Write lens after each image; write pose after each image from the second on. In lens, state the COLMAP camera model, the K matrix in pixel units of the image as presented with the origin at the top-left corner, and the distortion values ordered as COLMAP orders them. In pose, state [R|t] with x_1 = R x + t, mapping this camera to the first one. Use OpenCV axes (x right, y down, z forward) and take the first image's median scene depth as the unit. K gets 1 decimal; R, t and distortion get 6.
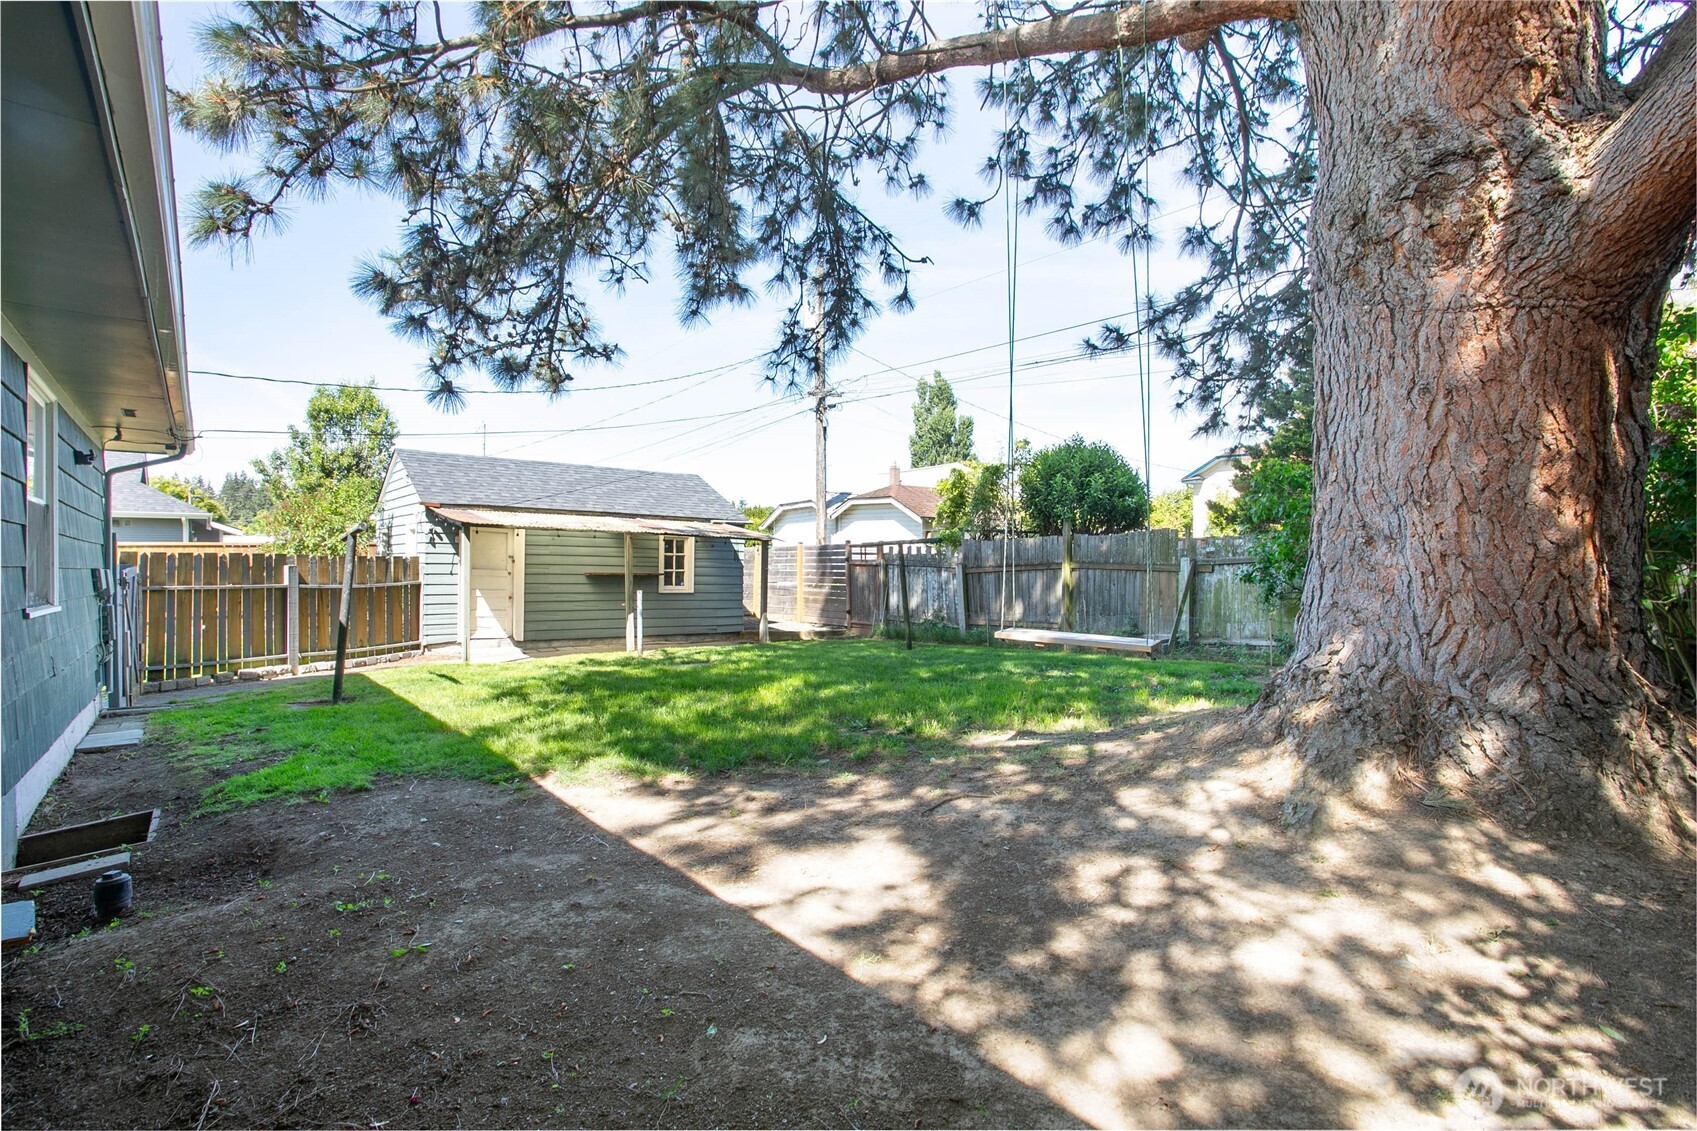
lens RADIAL K [[806.4, 0, 848.2], [0, 806.4, 558.5], [0, 0, 1]] dist [0.002236, 0.000191]
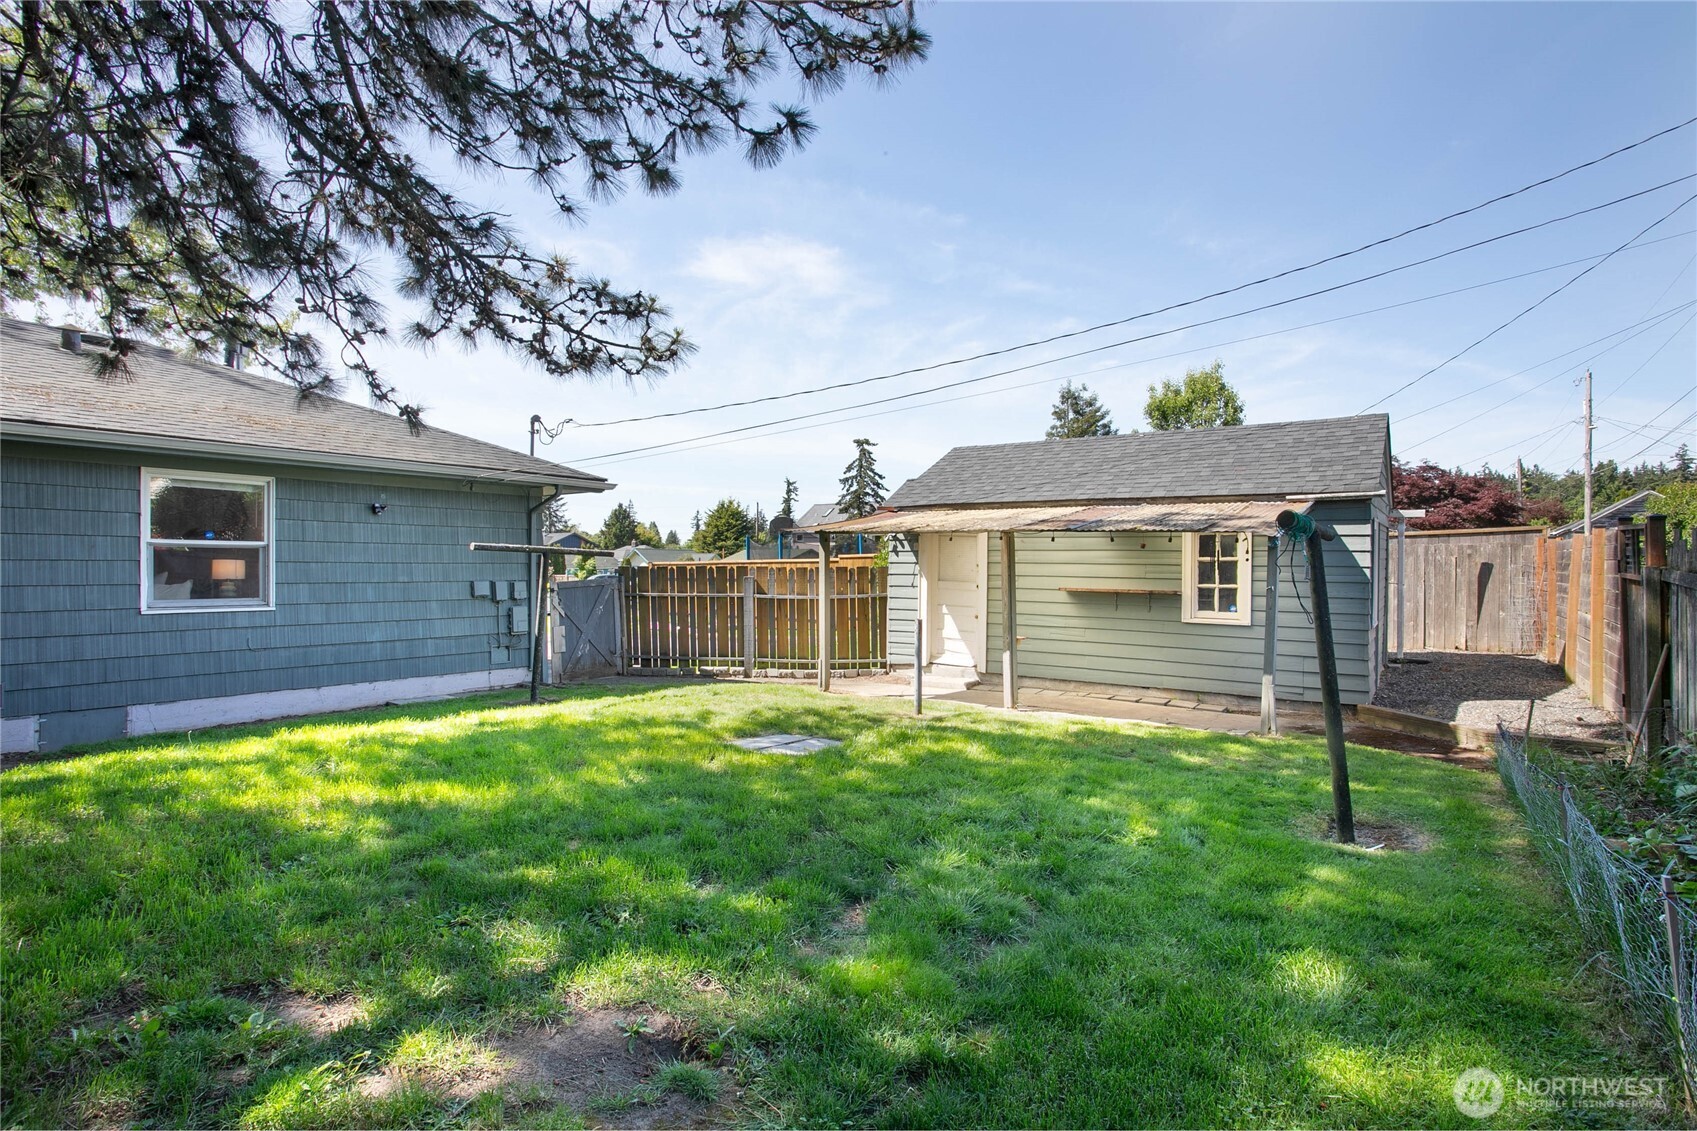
lens RADIAL K [[806.4, 0, 848.2], [0, 806.4, 558.5], [0, 0, 1]] dist [0.002236, 0.000191]
pose [[0.266572, -0.010169, -0.963761, 0.333896], [0.011450, 0.999907, -0.007384, -0.005105], [0.963747, -0.009067, 0.266663, 0.706809]]
